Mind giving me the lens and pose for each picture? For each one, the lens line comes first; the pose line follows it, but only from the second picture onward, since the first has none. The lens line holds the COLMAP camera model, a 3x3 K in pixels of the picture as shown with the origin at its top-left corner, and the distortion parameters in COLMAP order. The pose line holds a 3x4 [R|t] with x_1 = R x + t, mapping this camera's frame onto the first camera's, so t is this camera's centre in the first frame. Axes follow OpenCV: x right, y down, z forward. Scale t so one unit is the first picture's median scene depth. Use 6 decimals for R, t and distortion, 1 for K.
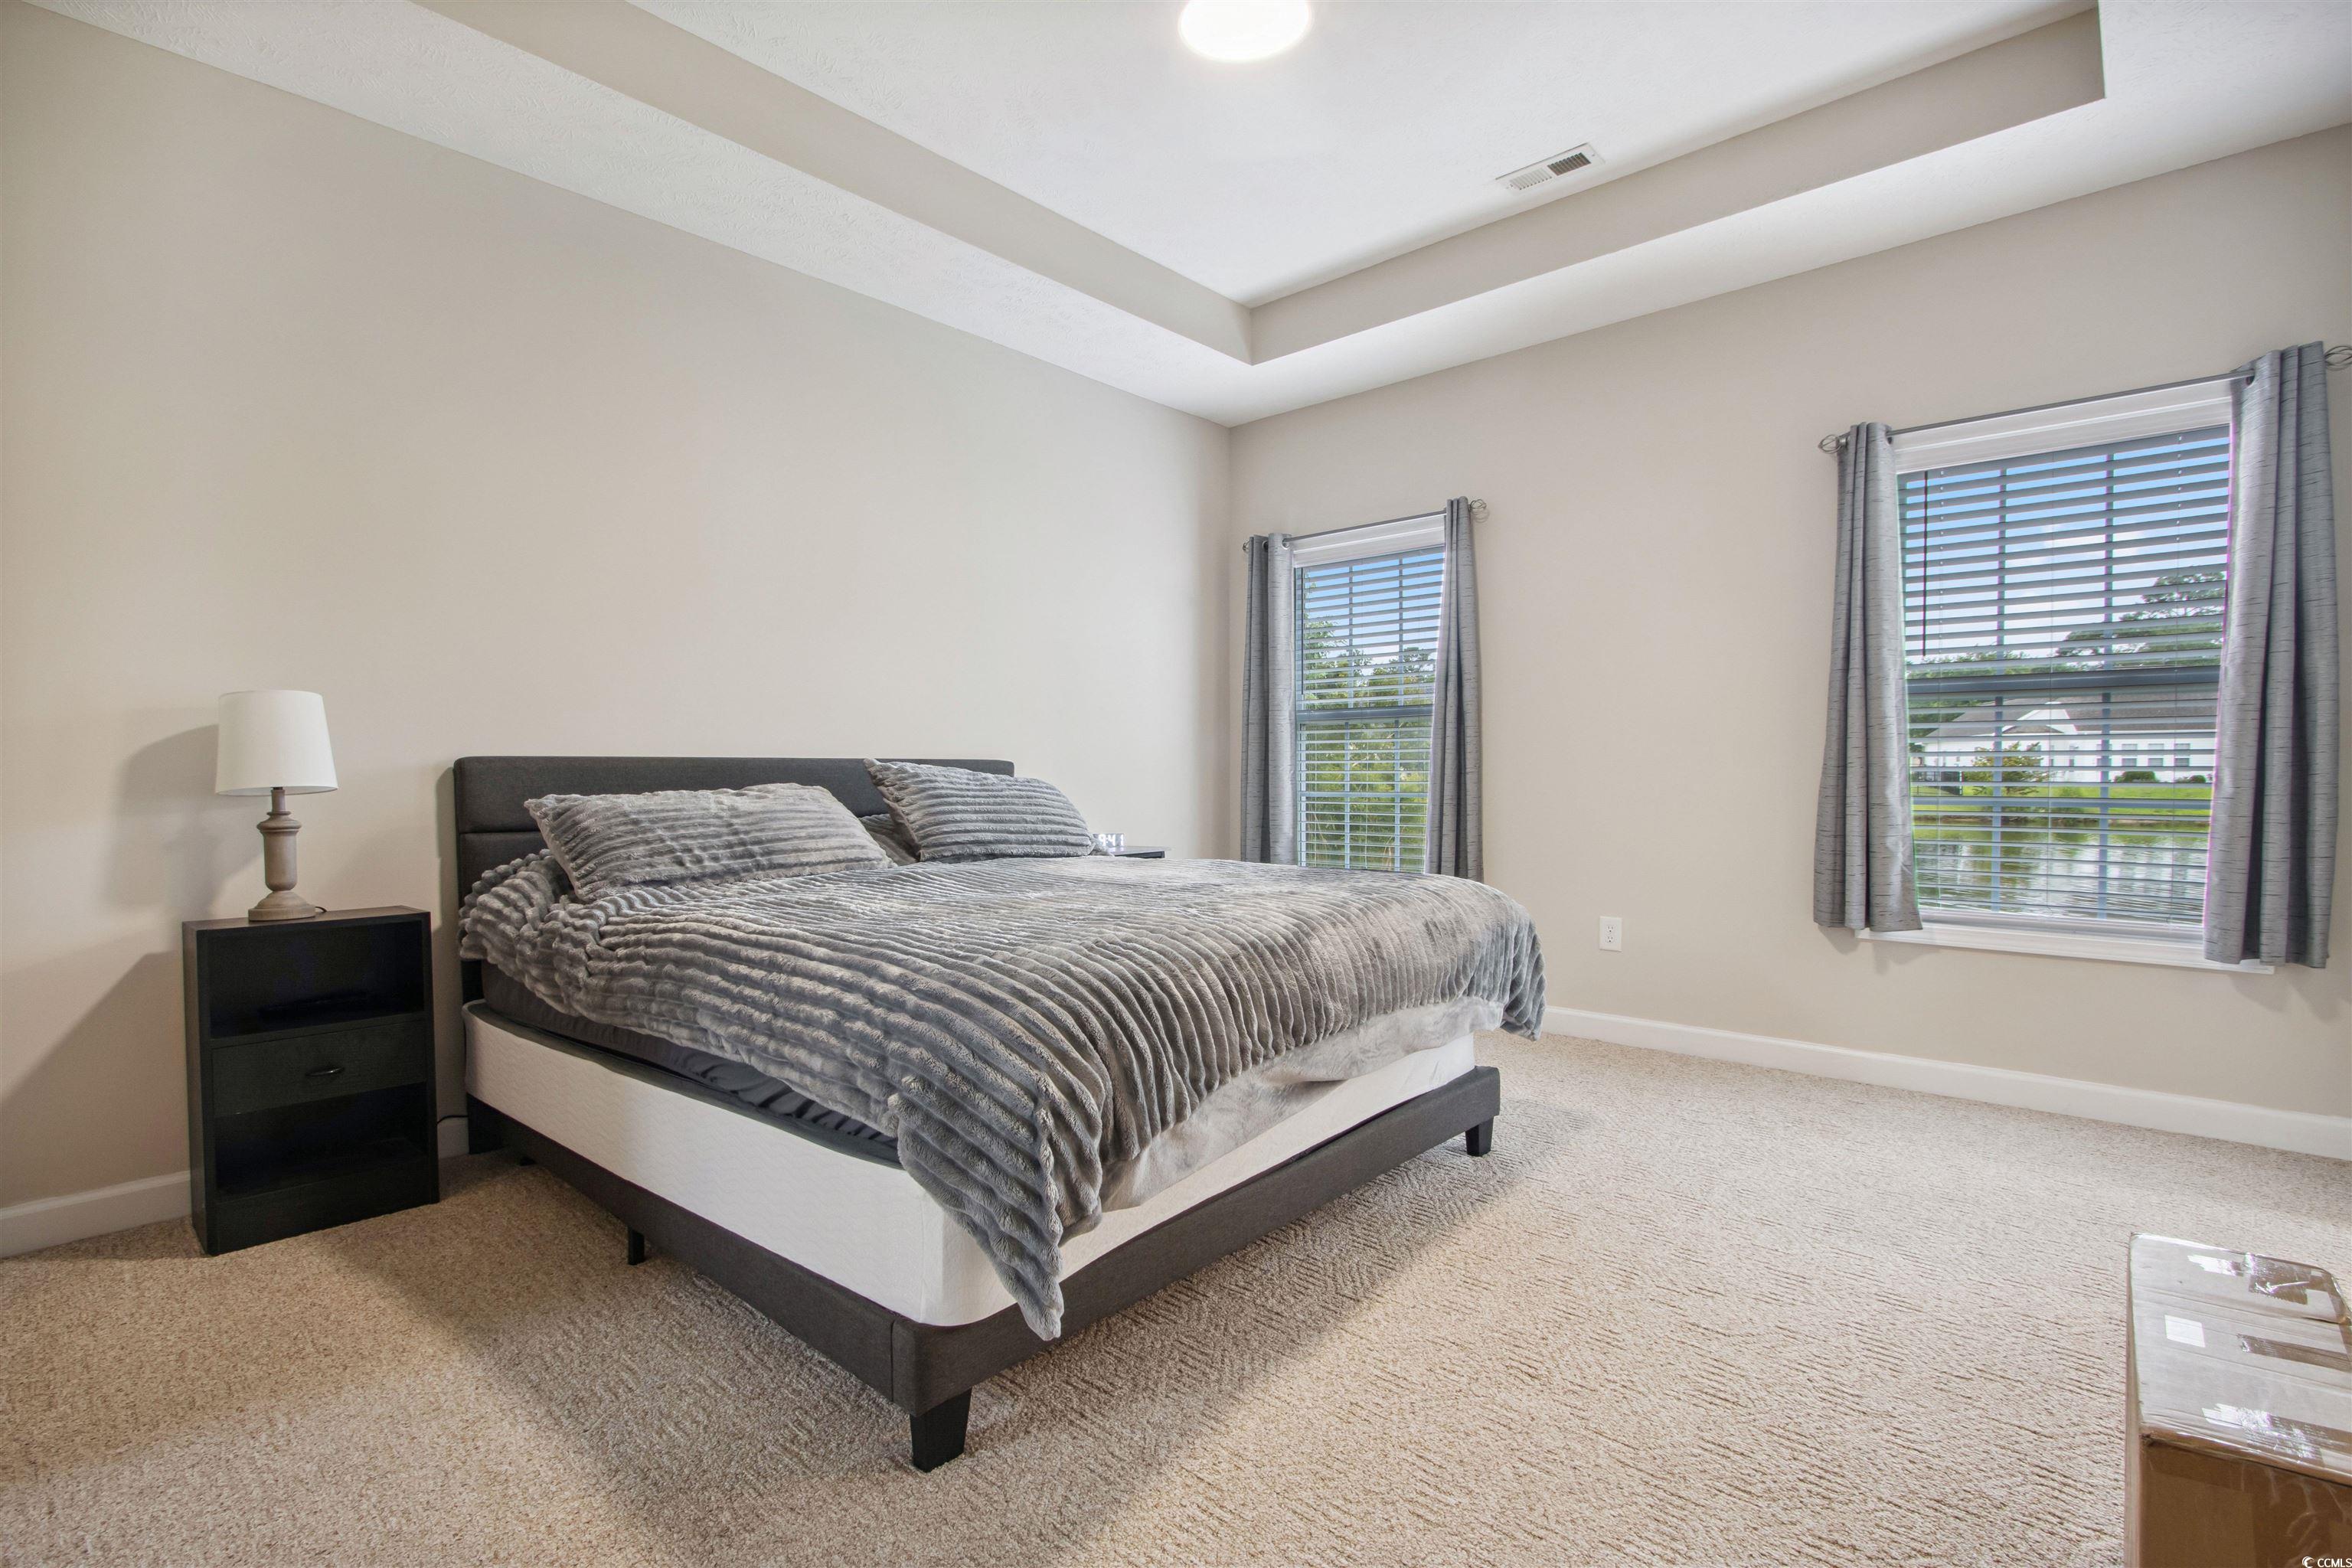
lens RADIAL K [[1110.4, 0, 1149.7], [0, 1110.4, 794.9], [0, 0, 1]] dist [-0.014817, 0.000859]
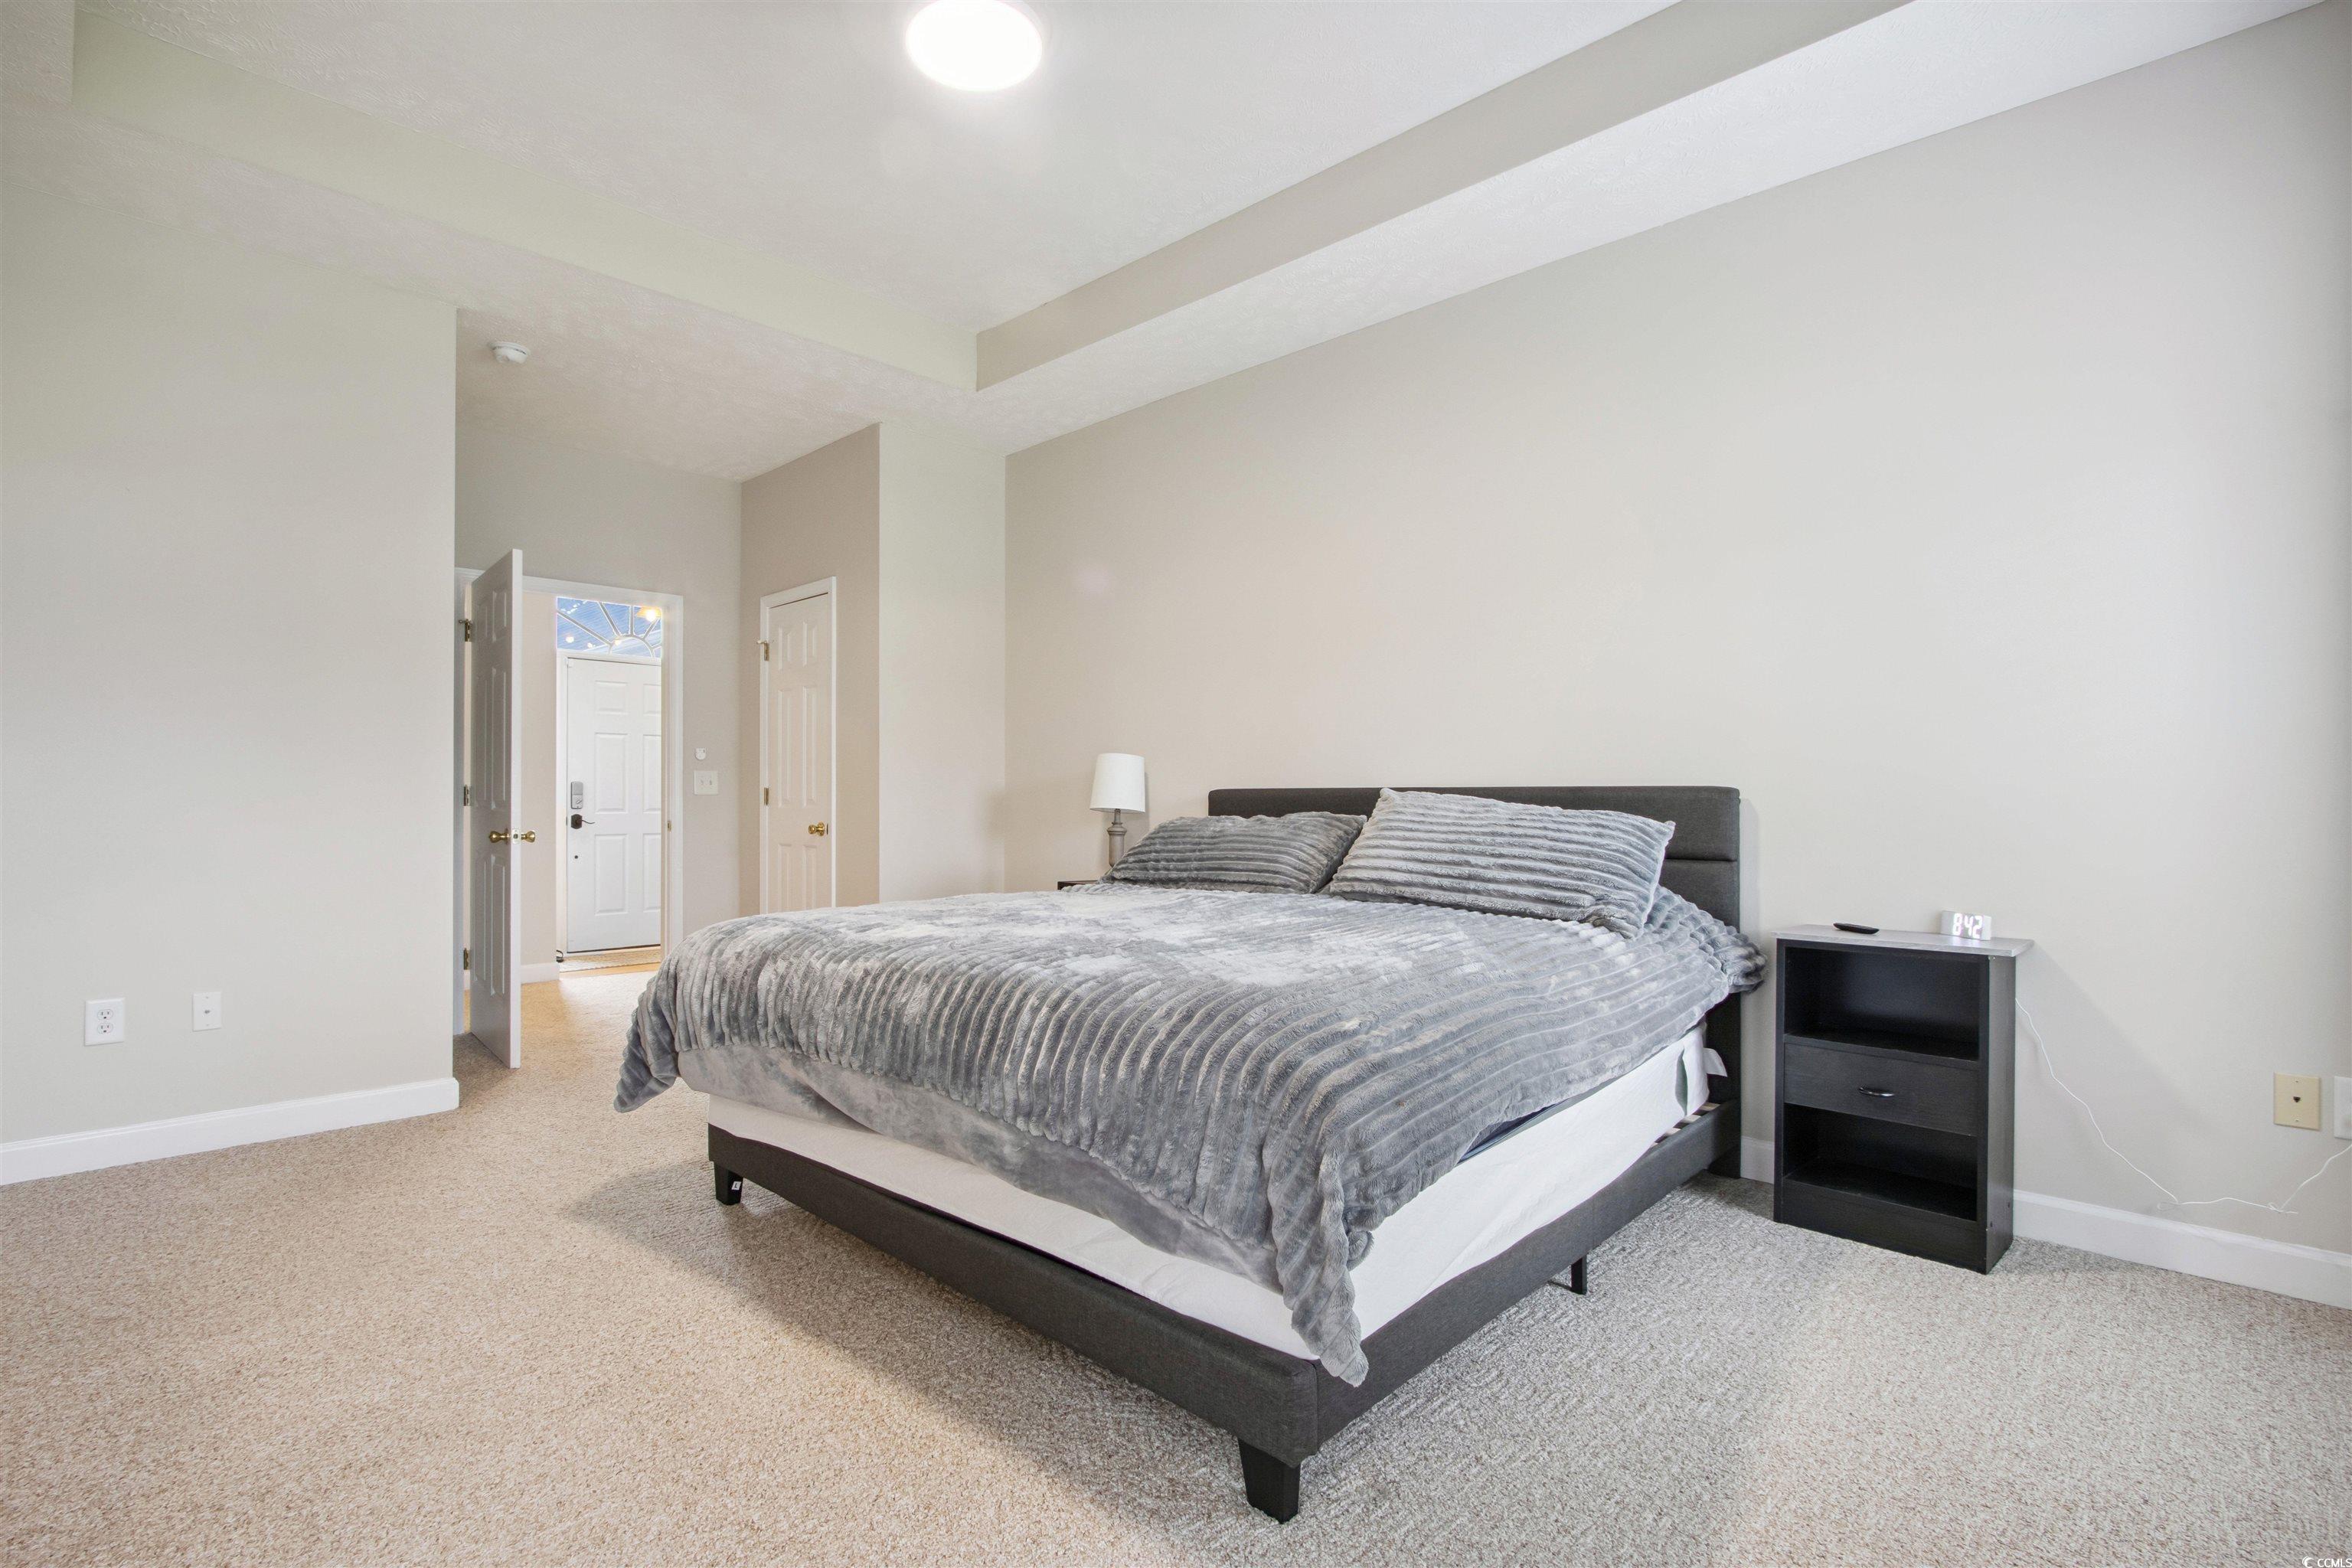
lens RADIAL K [[1110.4, 0, 1149.7], [0, 1110.4, 794.9], [0, 0, 1]] dist [-0.014817, 0.000859]
pose [[-0.027557, 0.004025, -0.999612, 0.897120], [-0.015679, 0.999867, 0.004458, -0.034207], [0.999497, 0.015795, -0.027490, 0.999146]]
